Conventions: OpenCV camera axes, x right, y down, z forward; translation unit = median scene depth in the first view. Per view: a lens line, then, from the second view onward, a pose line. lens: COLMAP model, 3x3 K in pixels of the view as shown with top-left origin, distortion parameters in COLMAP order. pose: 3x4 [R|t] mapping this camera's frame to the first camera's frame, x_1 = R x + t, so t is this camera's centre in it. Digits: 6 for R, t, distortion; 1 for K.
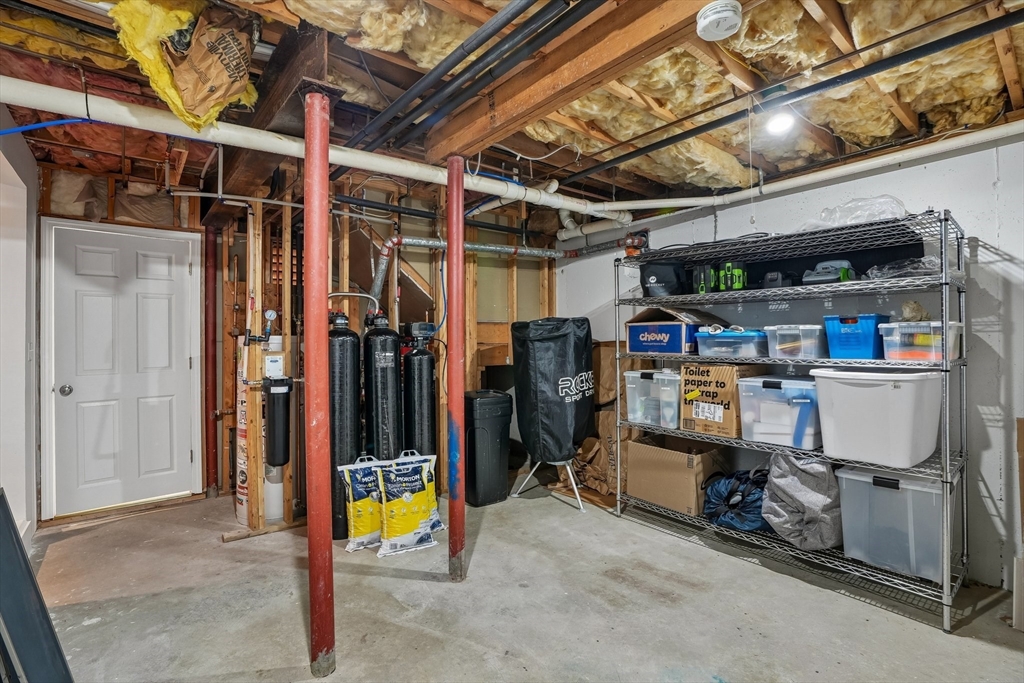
lens RADIAL K [[473.4, 0, 504.5], [0, 473.4, 340.5], [0, 0, 1]] dist [-0.034109, 0.008785]
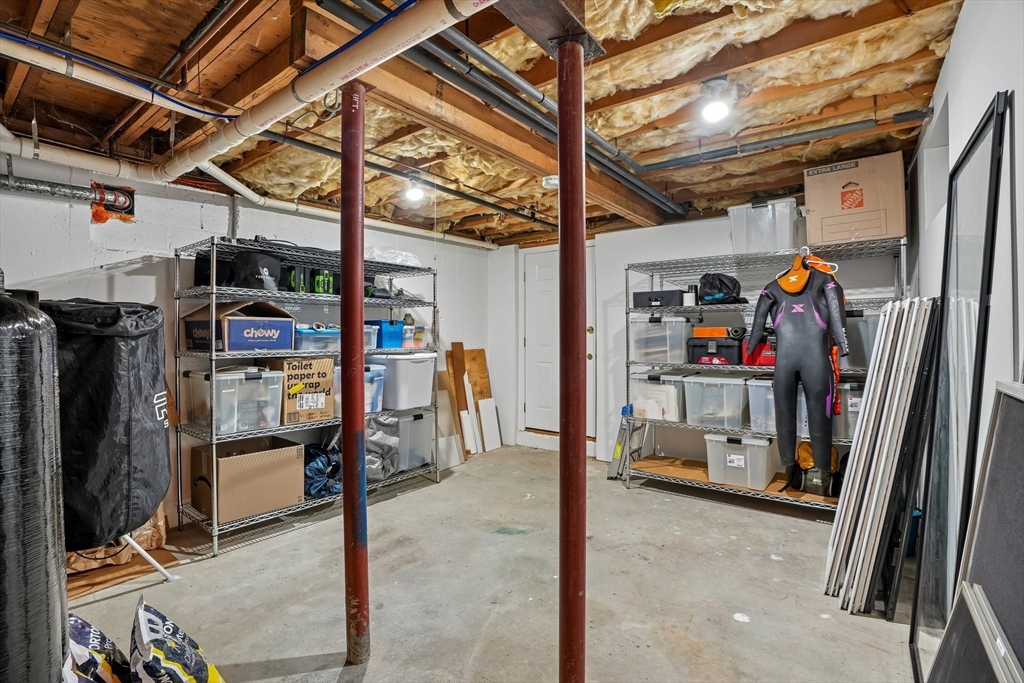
lens RADIAL K [[473.4, 0, 505.9], [0, 473.4, 335.7], [0, 0, 1]] dist [-0.034109, 0.008785]
pose [[-0.219587, 0.001600, 0.975592, -0.725646], [0.005696, 0.999984, -0.000358, 0.000895], [-0.975576, 0.005479, -0.219593, 0.776018]]
